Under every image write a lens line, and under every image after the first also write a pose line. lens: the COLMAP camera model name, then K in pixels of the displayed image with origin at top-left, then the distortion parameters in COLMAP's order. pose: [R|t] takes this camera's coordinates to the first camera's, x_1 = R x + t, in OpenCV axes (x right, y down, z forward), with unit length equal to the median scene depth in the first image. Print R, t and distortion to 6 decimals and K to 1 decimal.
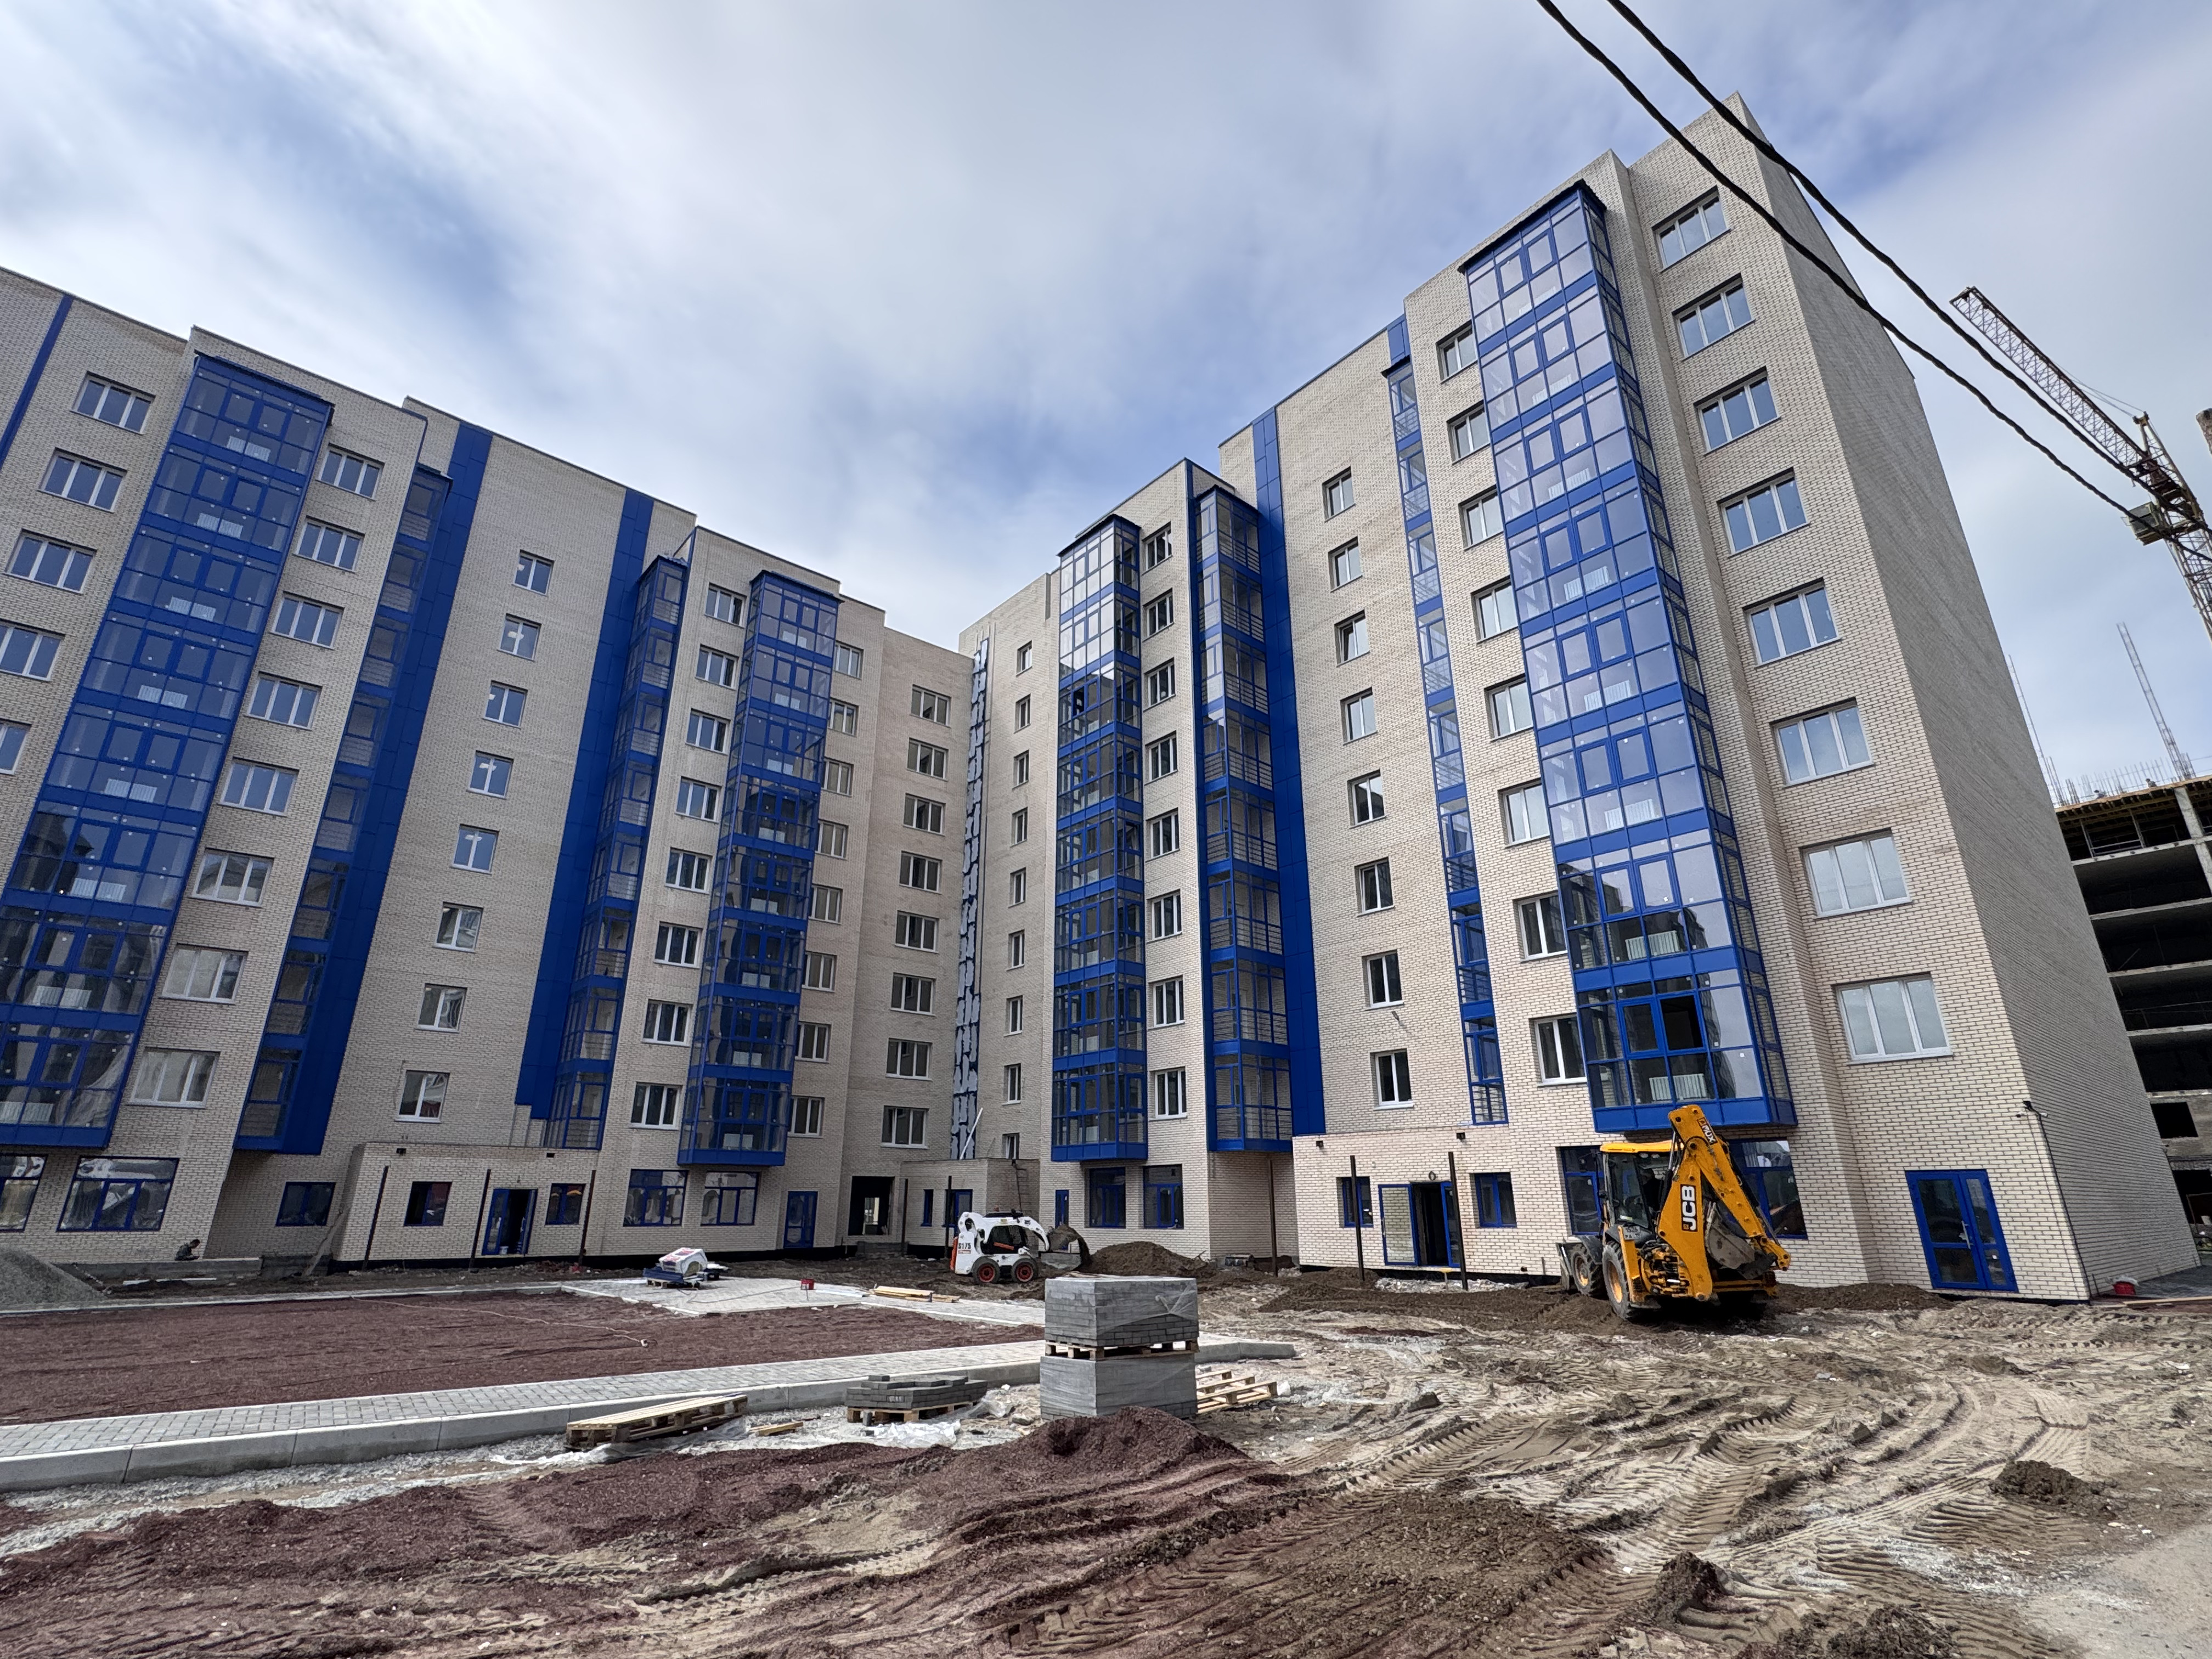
lens RADIAL K [[1056.9, 0, 1106.0], [0, 1056.9, 829.5], [0, 0, 1]] dist [-0.002074, -0.000246]
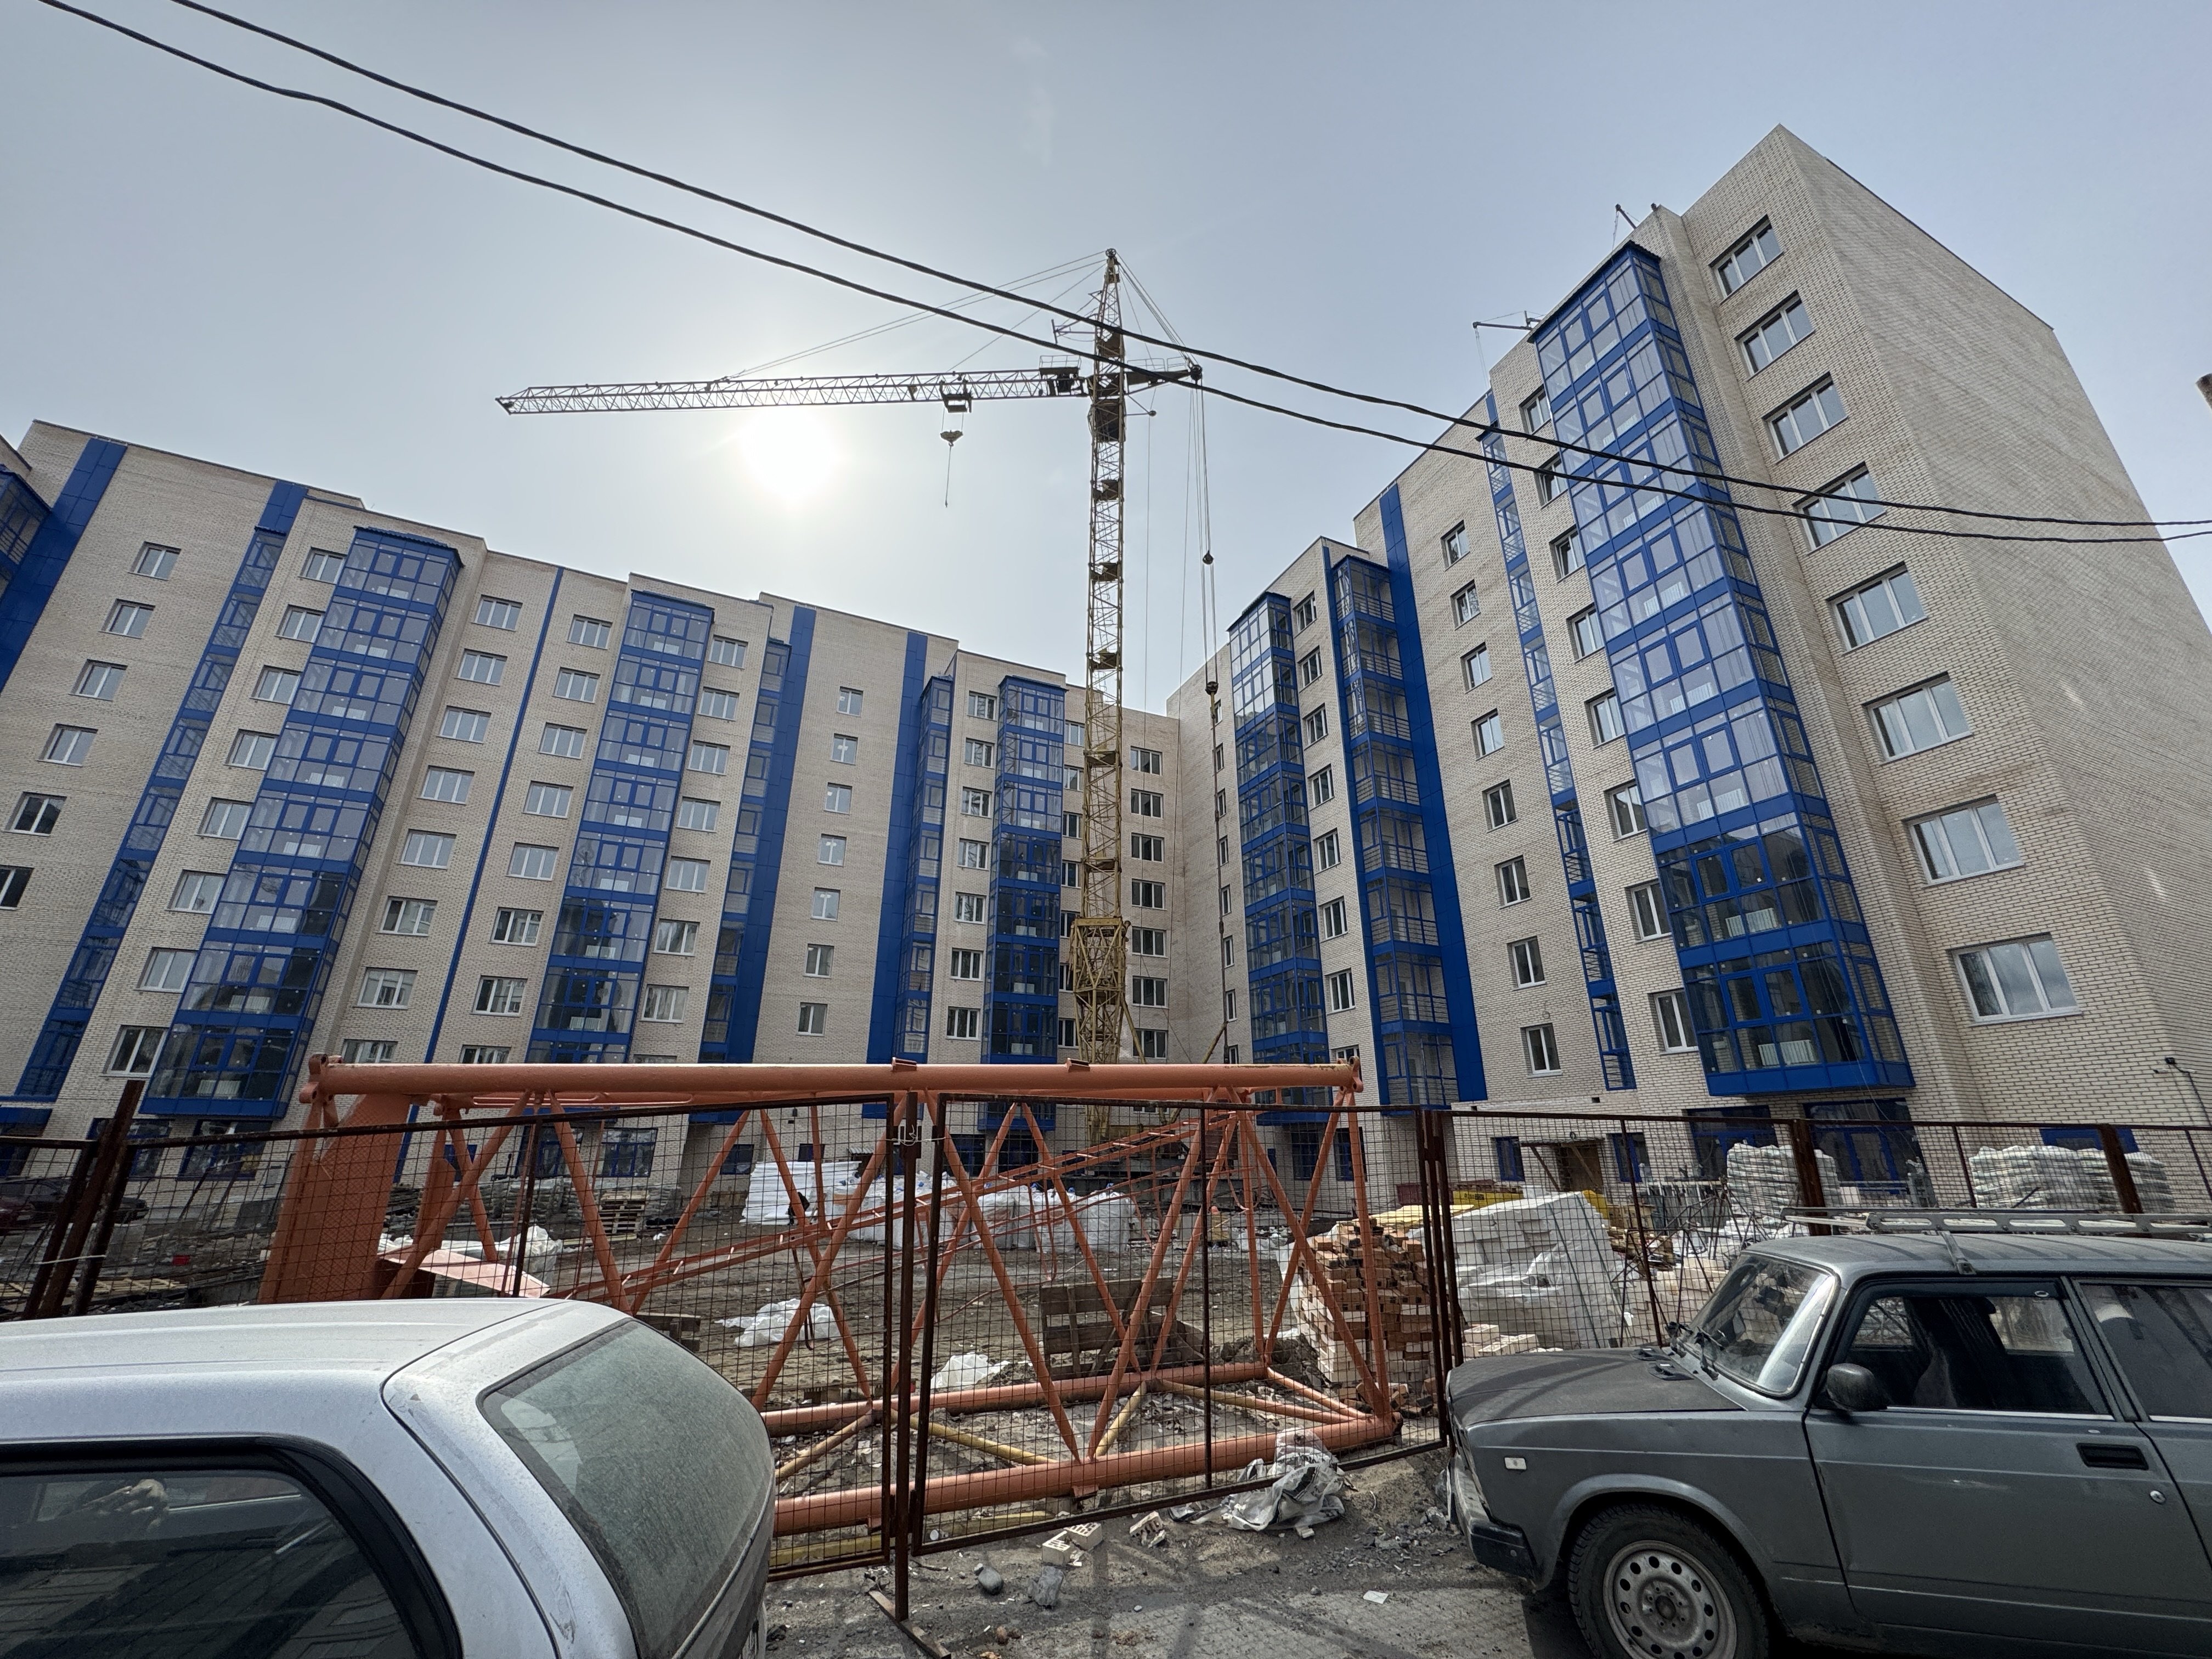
lens RADIAL K [[880.1, 0, 1106.0], [0, 880.1, 829.5], [0, 0, 1]] dist [-0.001647, -0.000252]
pose [[0.961331, -0.094778, -0.258571, 0.076724], [0.089643, 0.995472, -0.031604, -0.010925], [0.260396, 0.007203, 0.965475, -0.032597]]
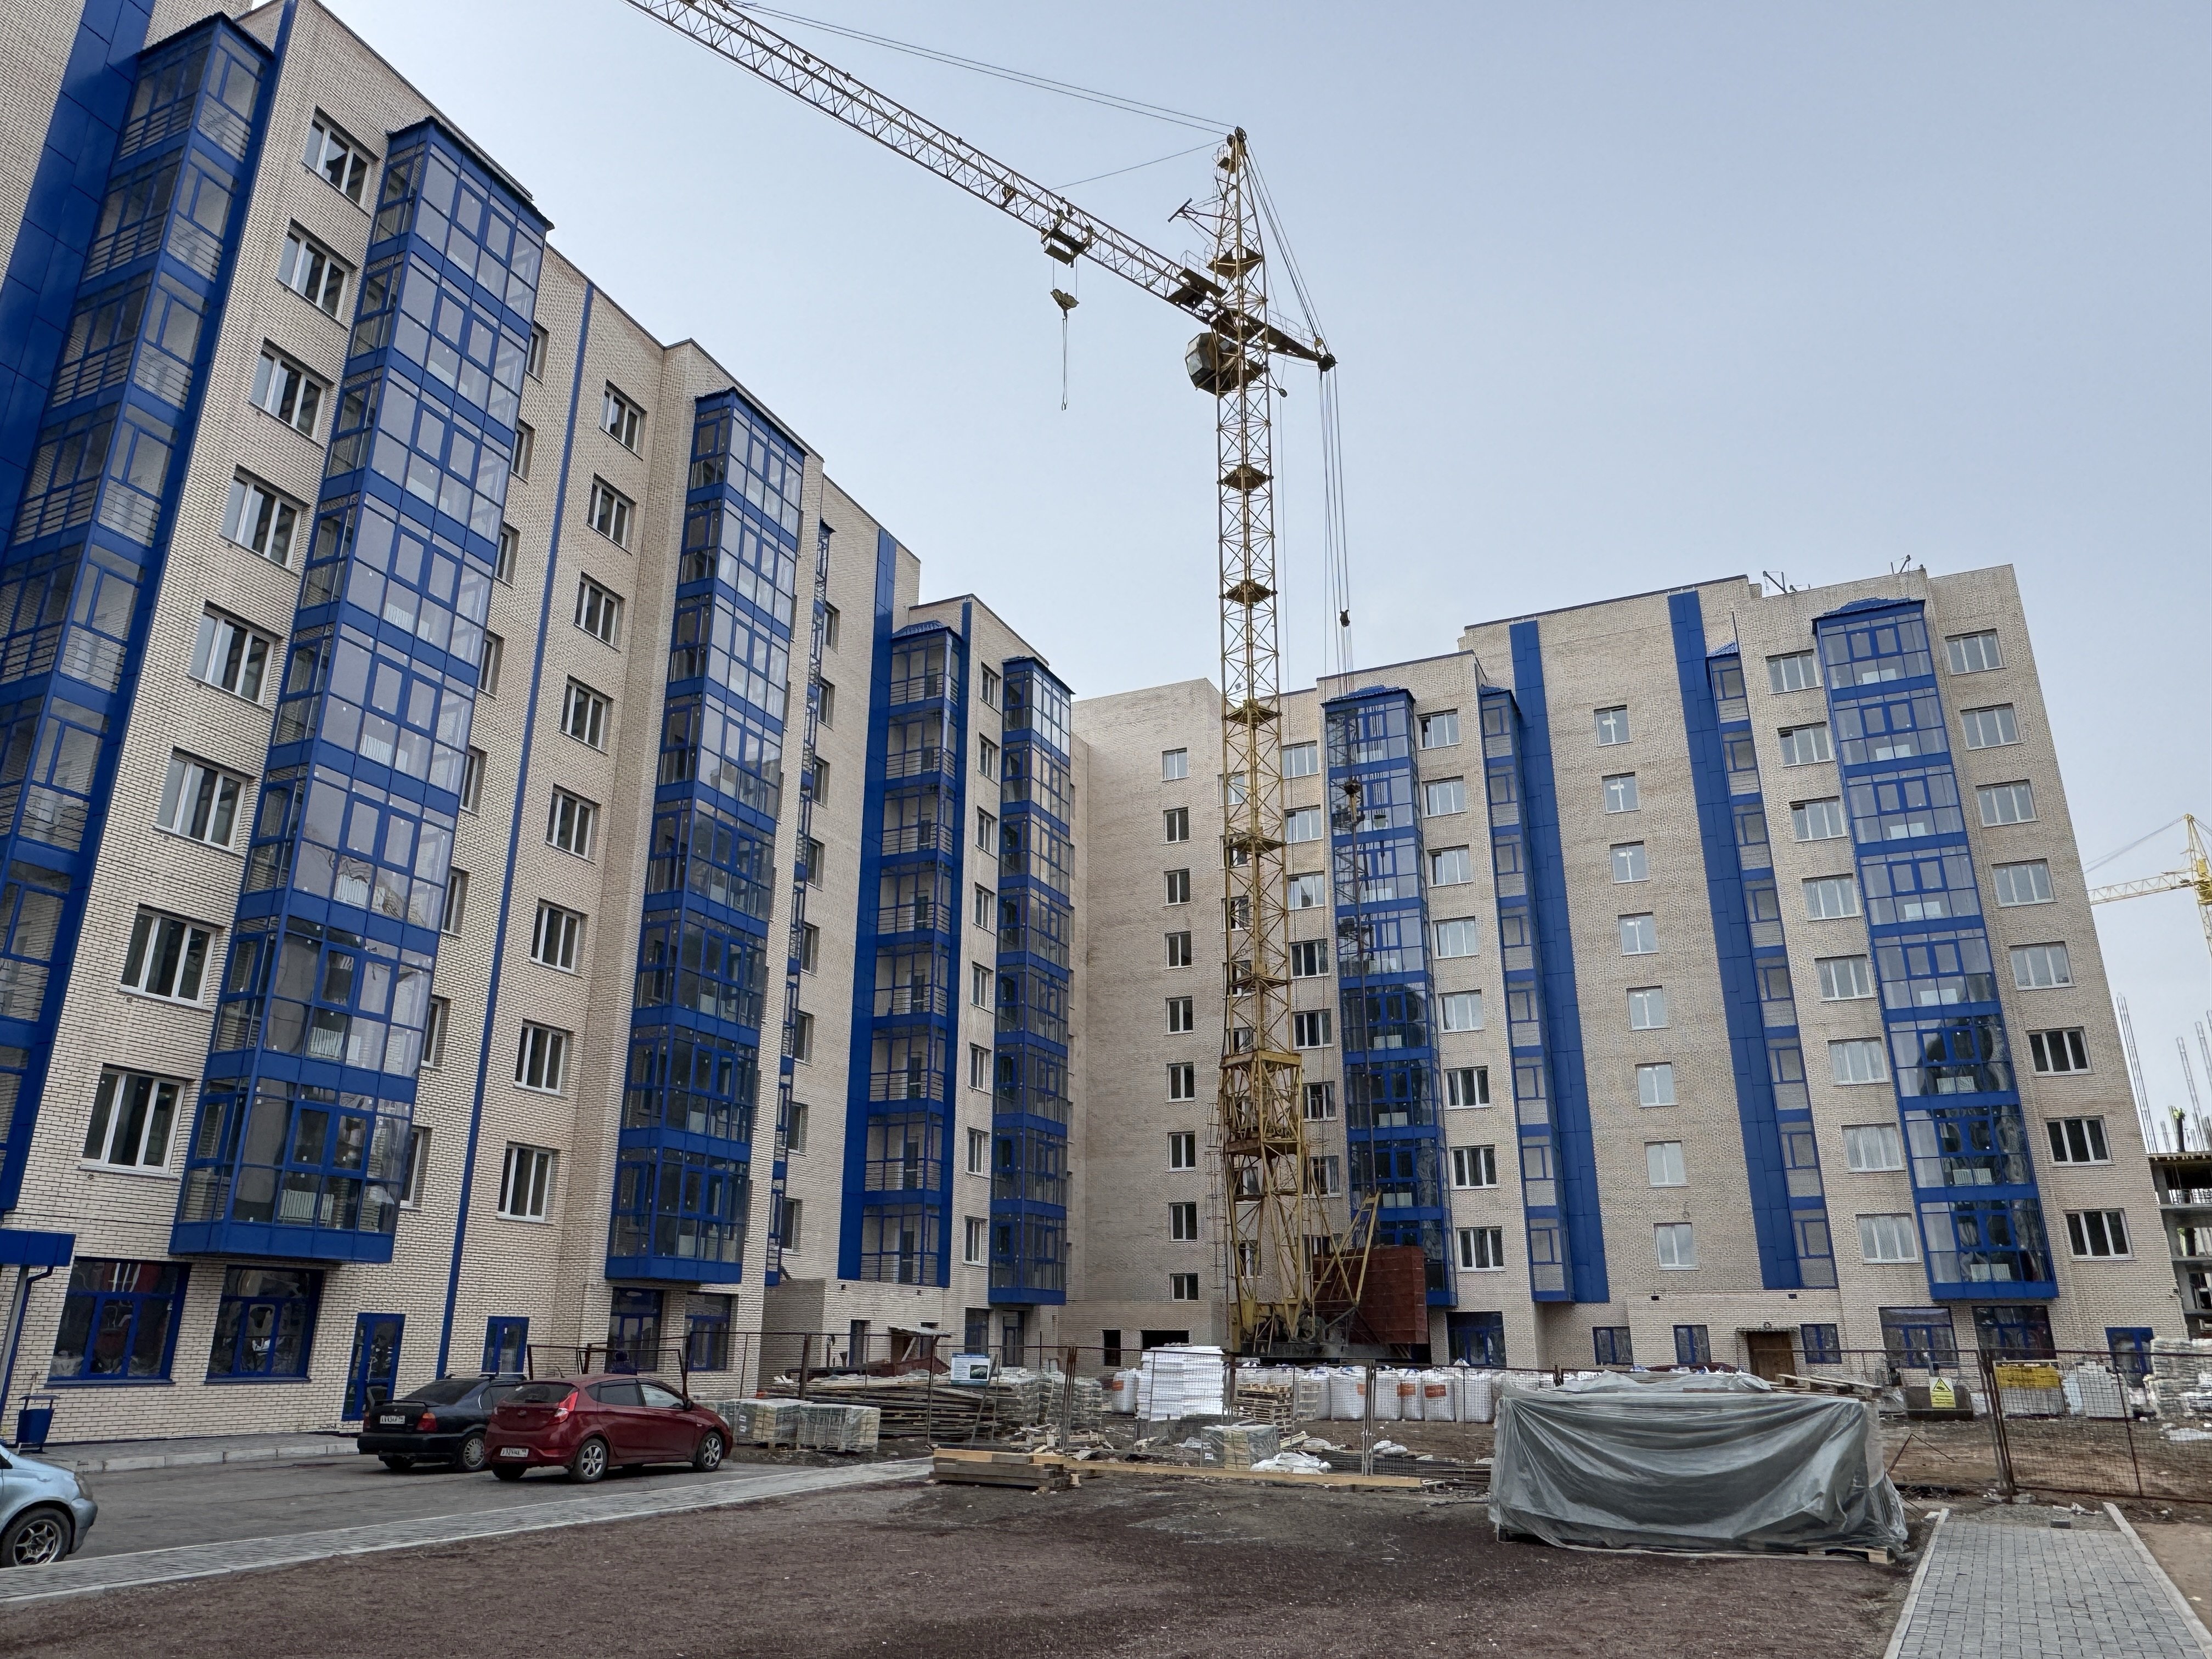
lens RADIAL K [[1490.2, 0, 1109.7], [0, 1490.2, 834.8], [0, 0, 1]] dist [0.003124, 0.006764]
pose [[0.902382, 0.142134, 0.406823, -0.973885], [-0.146136, 0.989033, -0.021396, -0.093773], [-0.405403, -0.040144, 0.913256, -0.273116]]
